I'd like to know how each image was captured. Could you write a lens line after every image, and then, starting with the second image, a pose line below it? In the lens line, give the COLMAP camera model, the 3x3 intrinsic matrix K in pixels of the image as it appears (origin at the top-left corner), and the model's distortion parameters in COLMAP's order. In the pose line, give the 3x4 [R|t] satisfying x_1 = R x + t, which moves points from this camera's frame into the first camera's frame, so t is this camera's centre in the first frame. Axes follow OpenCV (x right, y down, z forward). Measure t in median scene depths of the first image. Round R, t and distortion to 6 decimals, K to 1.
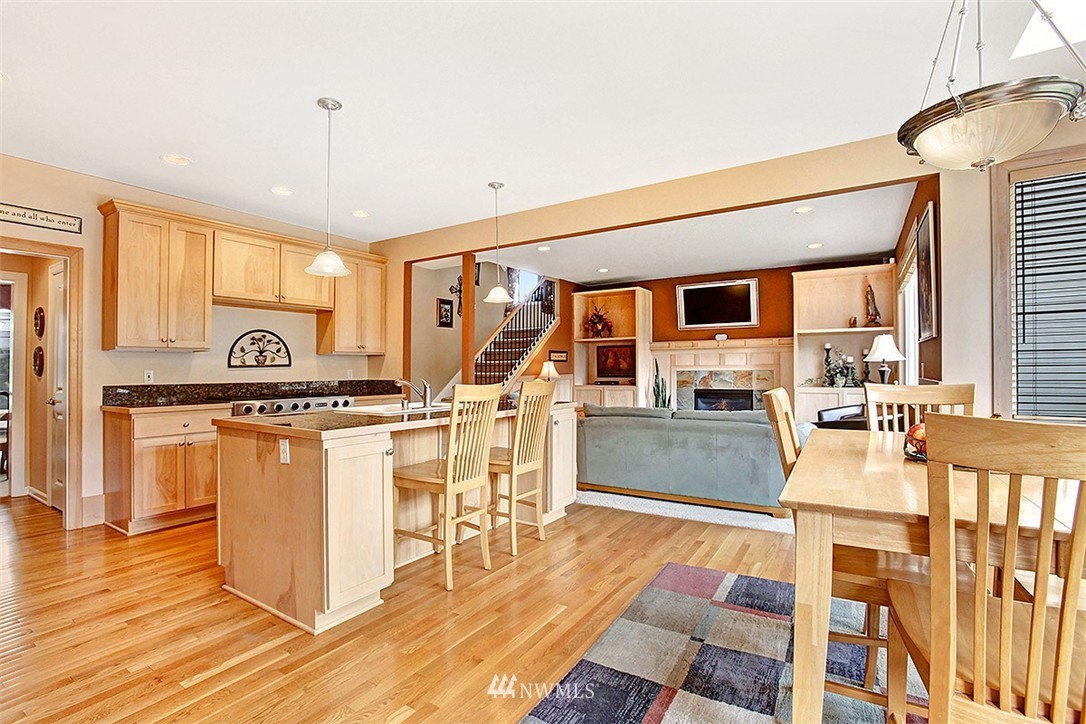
lens RADIAL K [[502.8, 0, 543.9], [0, 502.8, 370.5], [0, 0, 1]] dist [-0.035984, 0.004092]
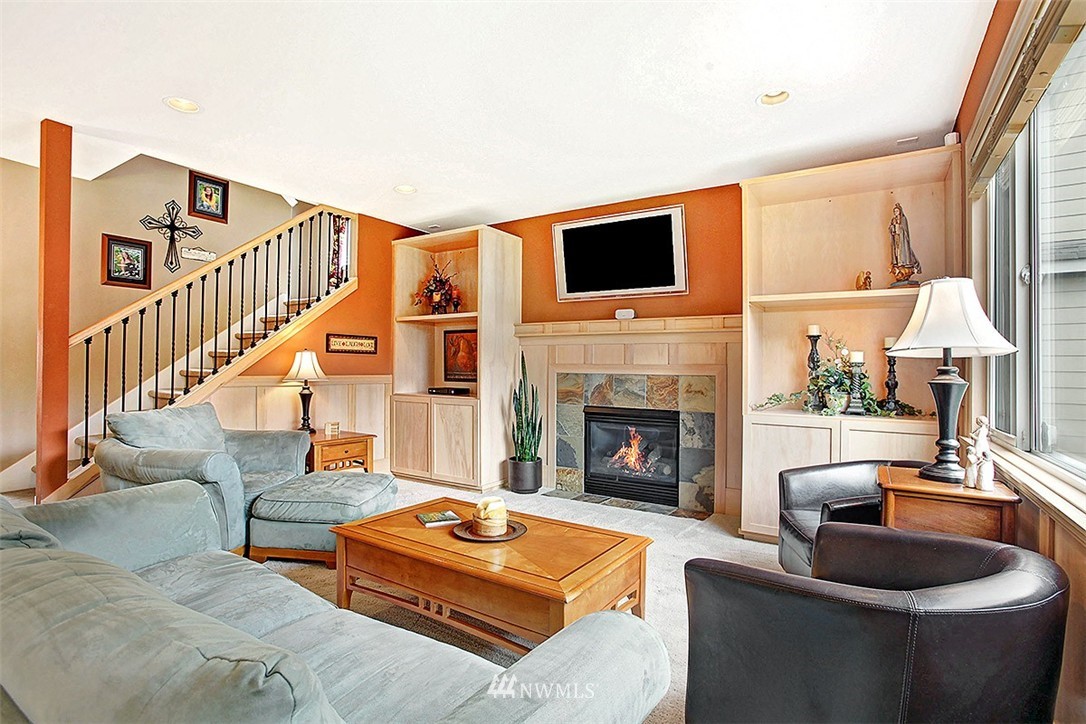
lens RADIAL K [[521.4, 0, 540.6], [0, 521.4, 355.5], [0, 0, 1]] dist [-0.023791, -0.000274]
pose [[0.999586, 0.020216, -0.020455, 0.275550], [-0.020787, 0.999389, -0.028112, -0.002781], [0.019874, 0.028526, 0.999395, 0.424362]]
